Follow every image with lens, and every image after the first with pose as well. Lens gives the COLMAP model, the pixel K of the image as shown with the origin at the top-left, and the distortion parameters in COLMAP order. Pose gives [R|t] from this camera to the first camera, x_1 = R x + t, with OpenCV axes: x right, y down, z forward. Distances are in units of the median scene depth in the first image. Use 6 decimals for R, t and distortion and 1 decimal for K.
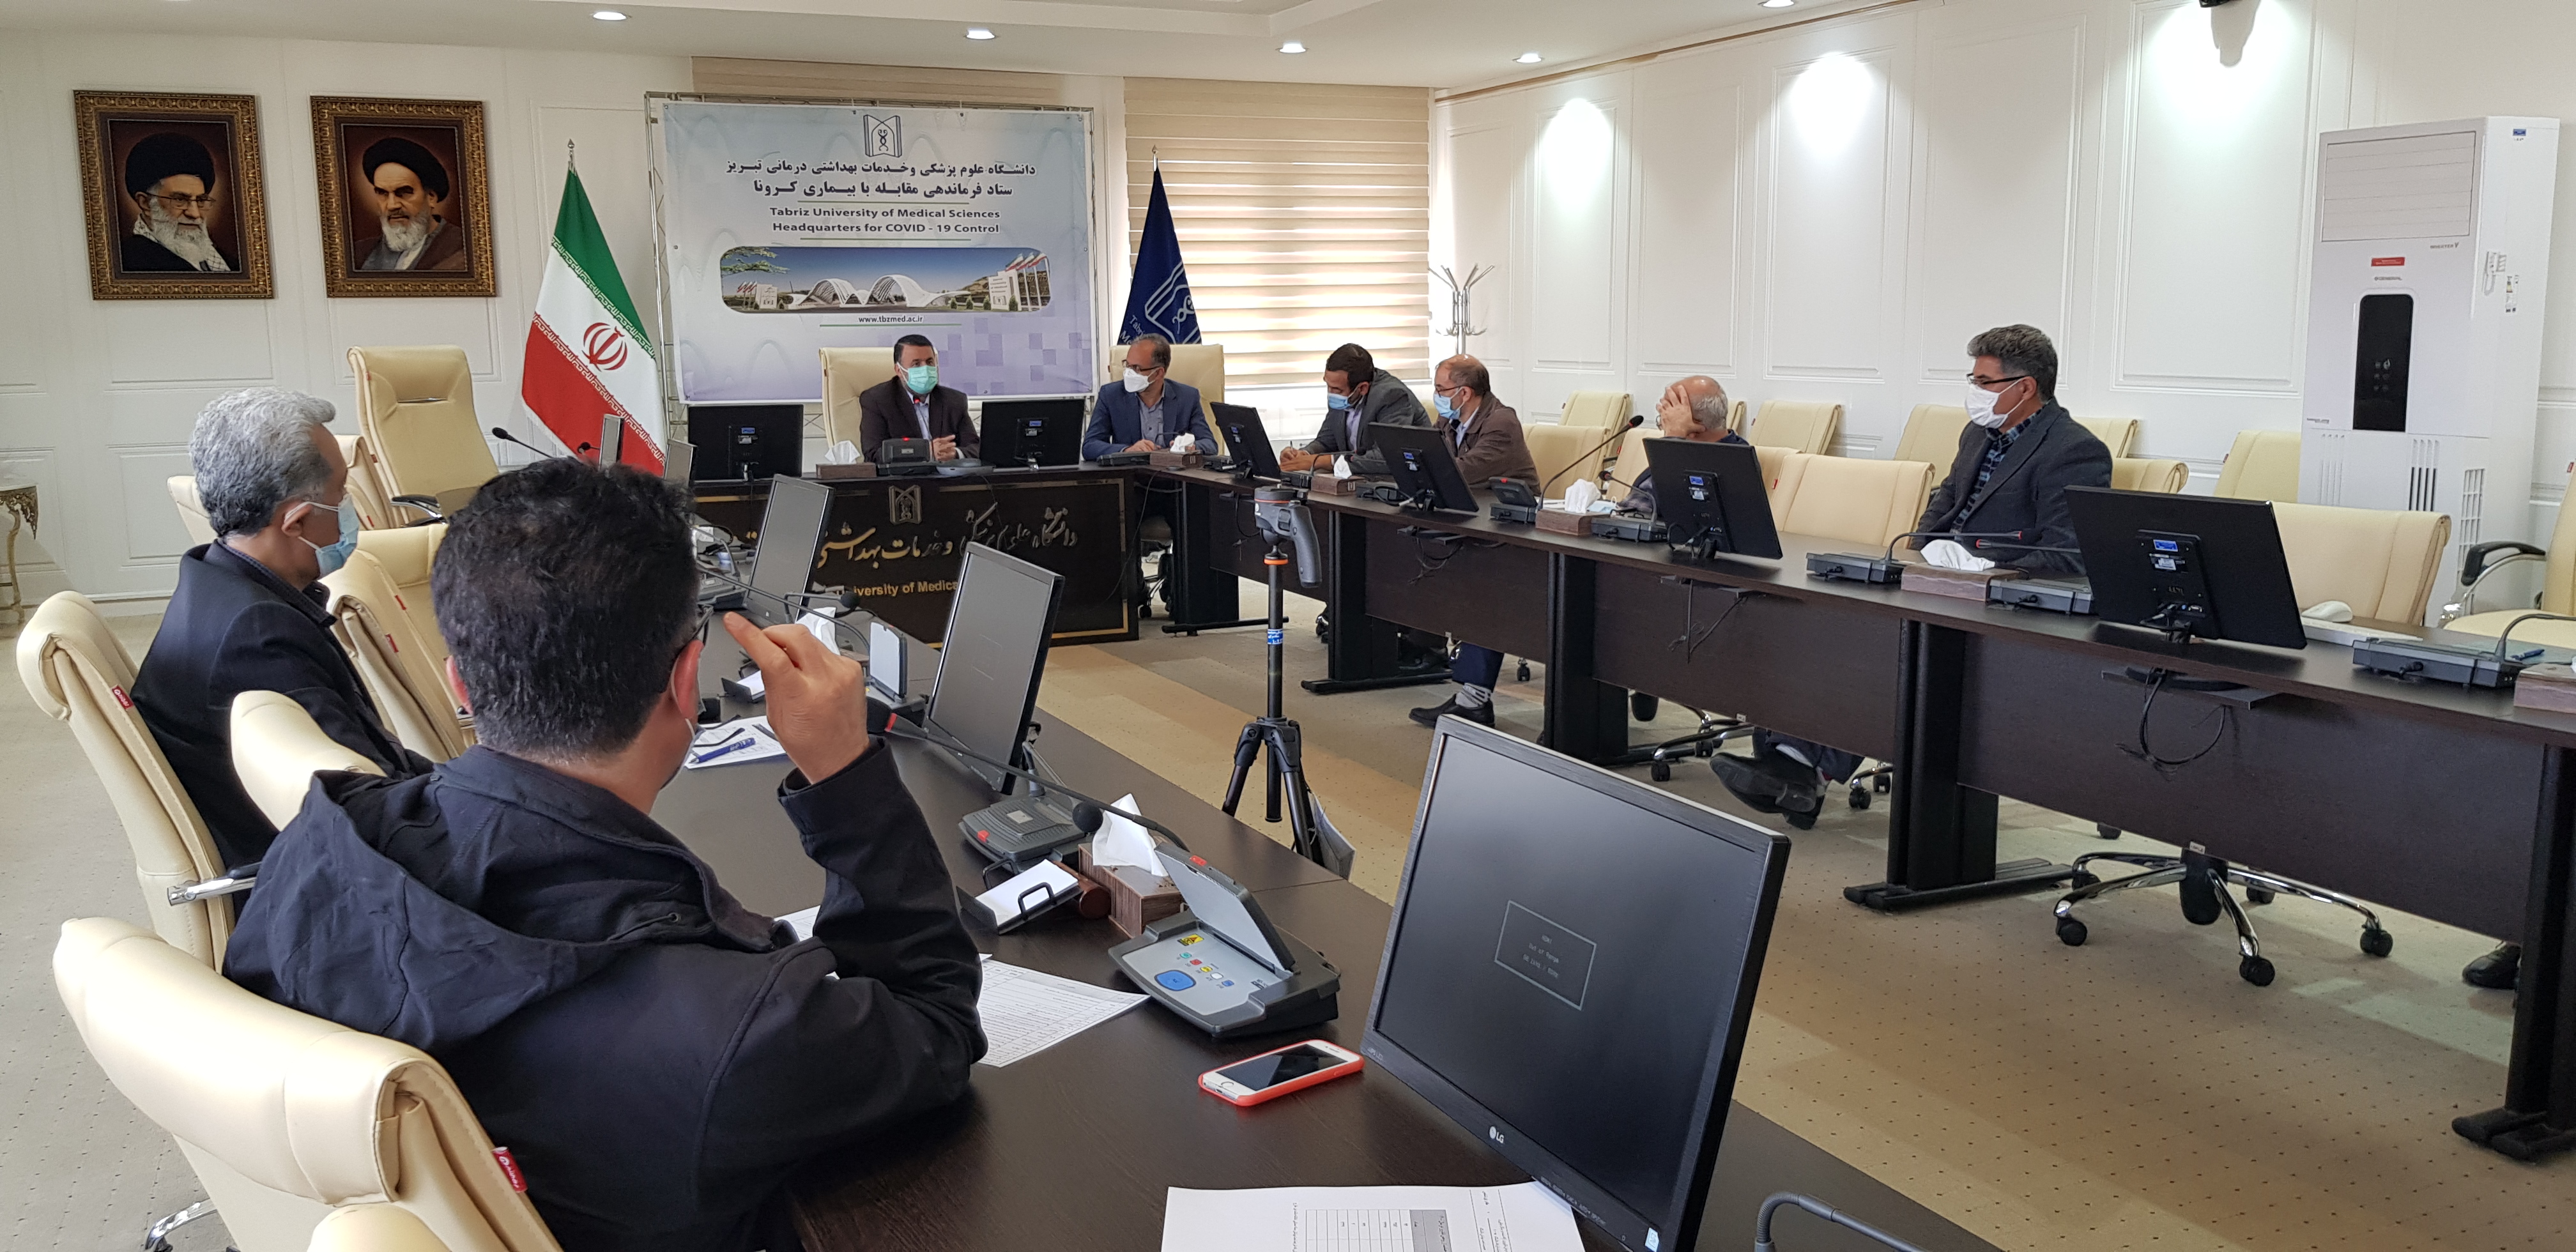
lens RADIAL K [[2014.1, 0, 1331.7], [0, 2014.1, 661.7], [0, 0, 1]] dist [0.081822, -0.127965]
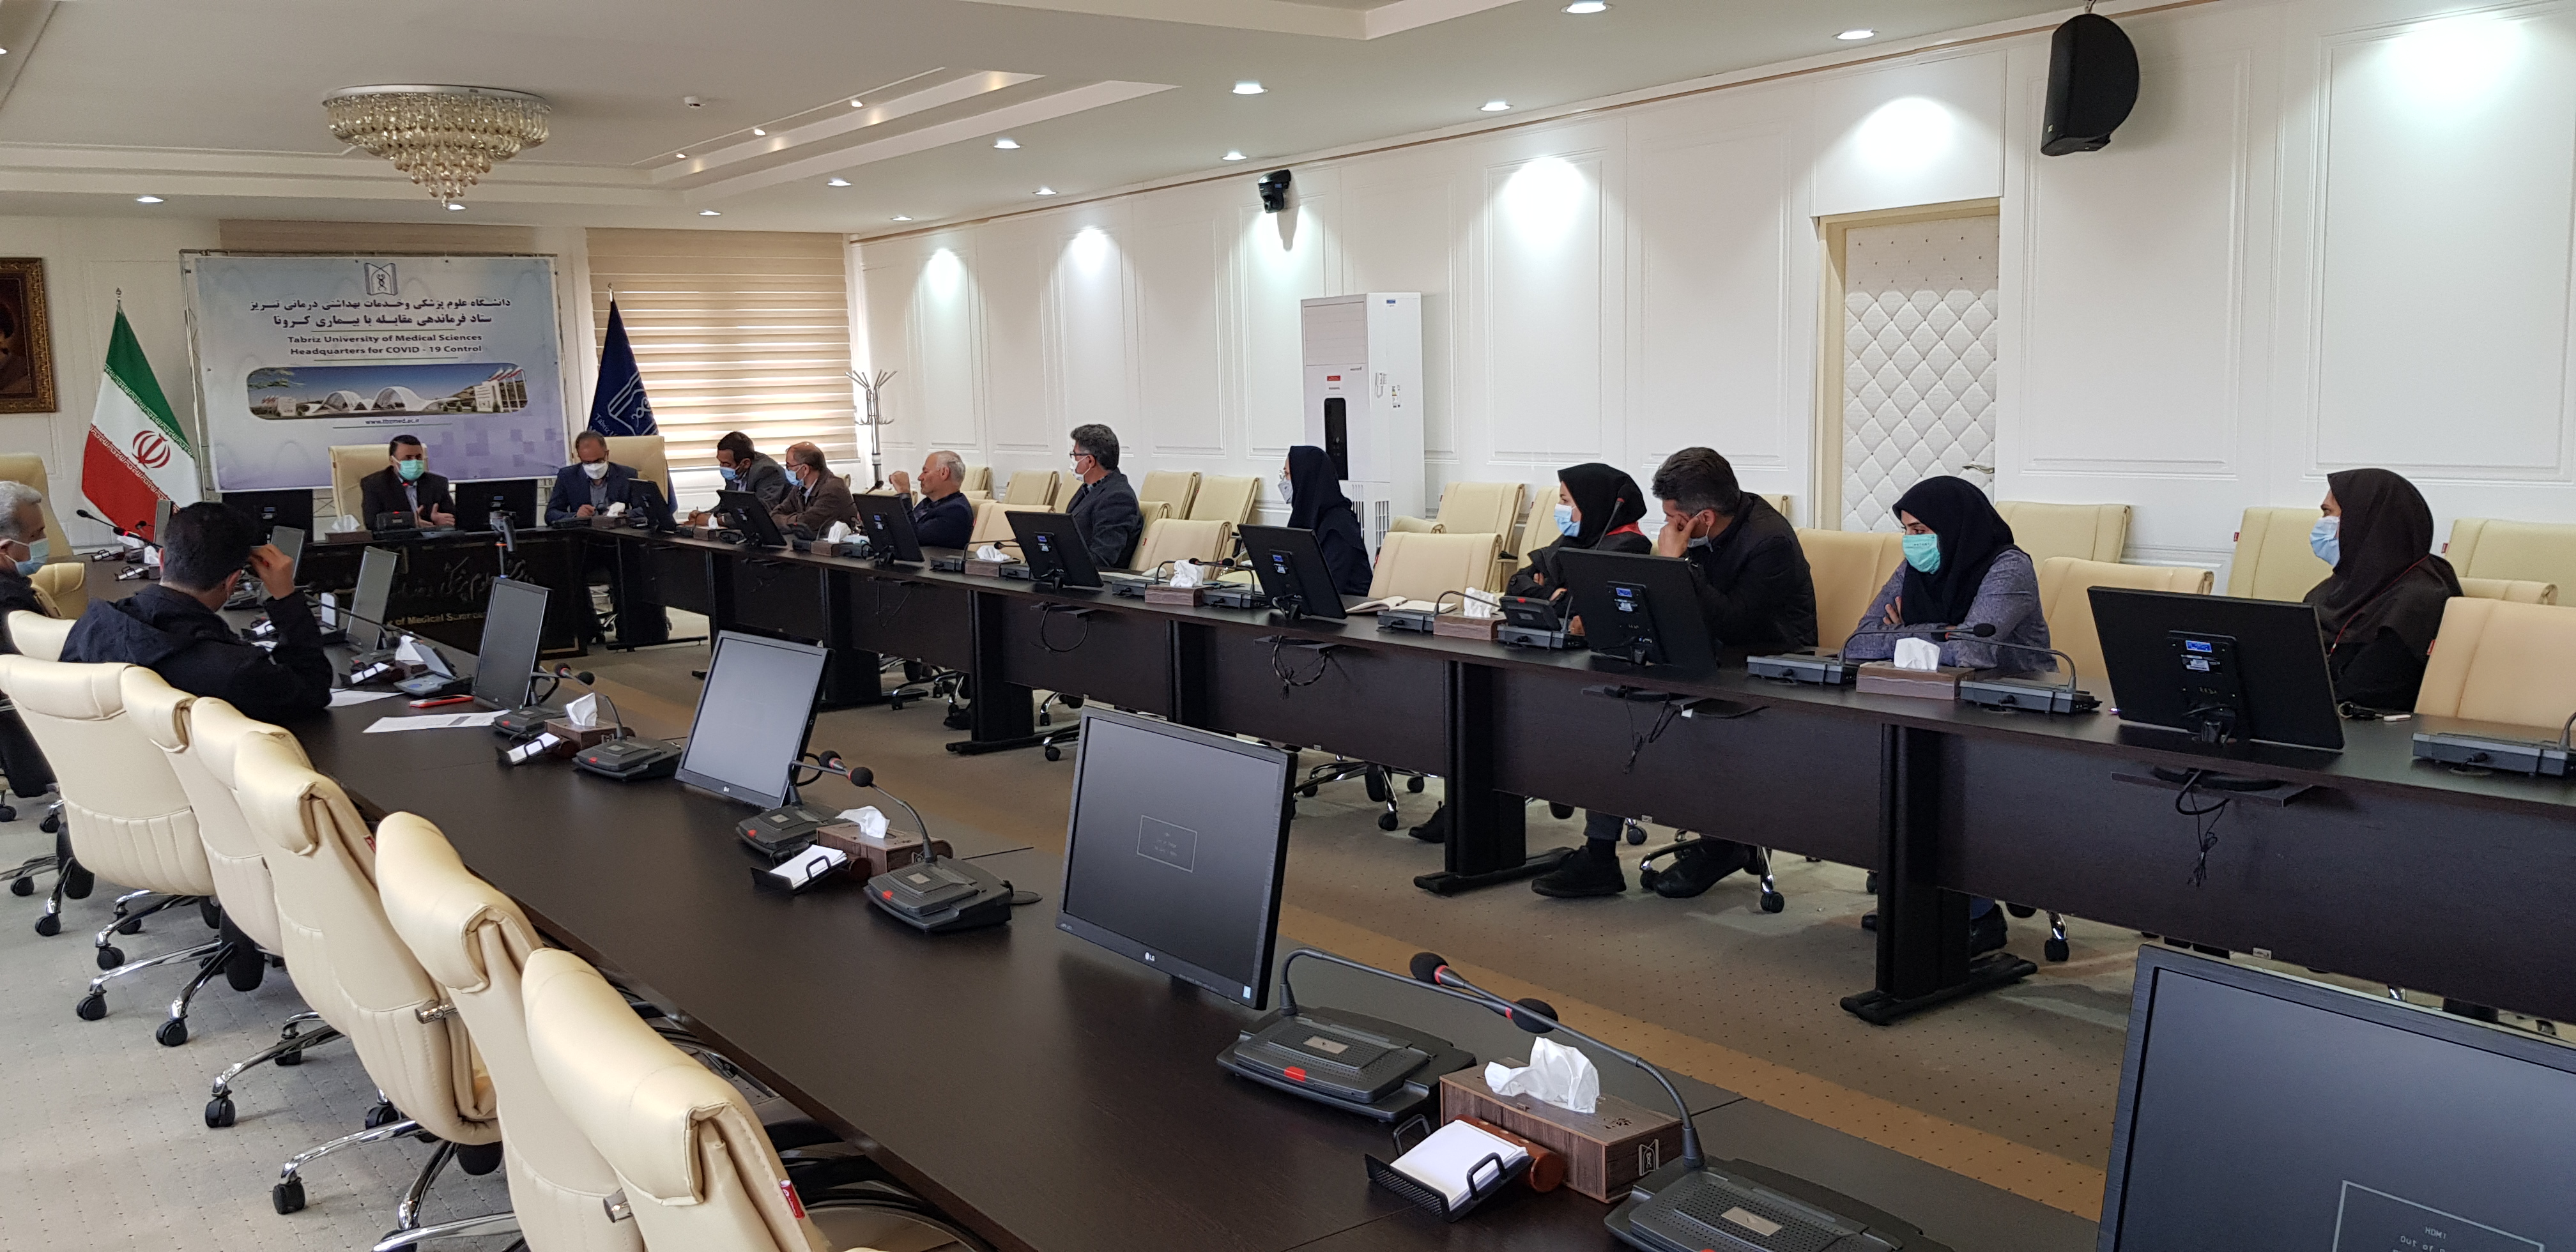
lens RADIAL K [[2014.1, 0, 1311.0], [0, 2014.1, 667.8], [0, 0, 1]] dist [0.081822, -0.127965]
pose [[0.983242, -0.043264, 0.177099, 0.118073], [0.049108, 0.998380, -0.028747, 0.051298], [-0.175568, 0.036962, 0.983773, -0.360610]]
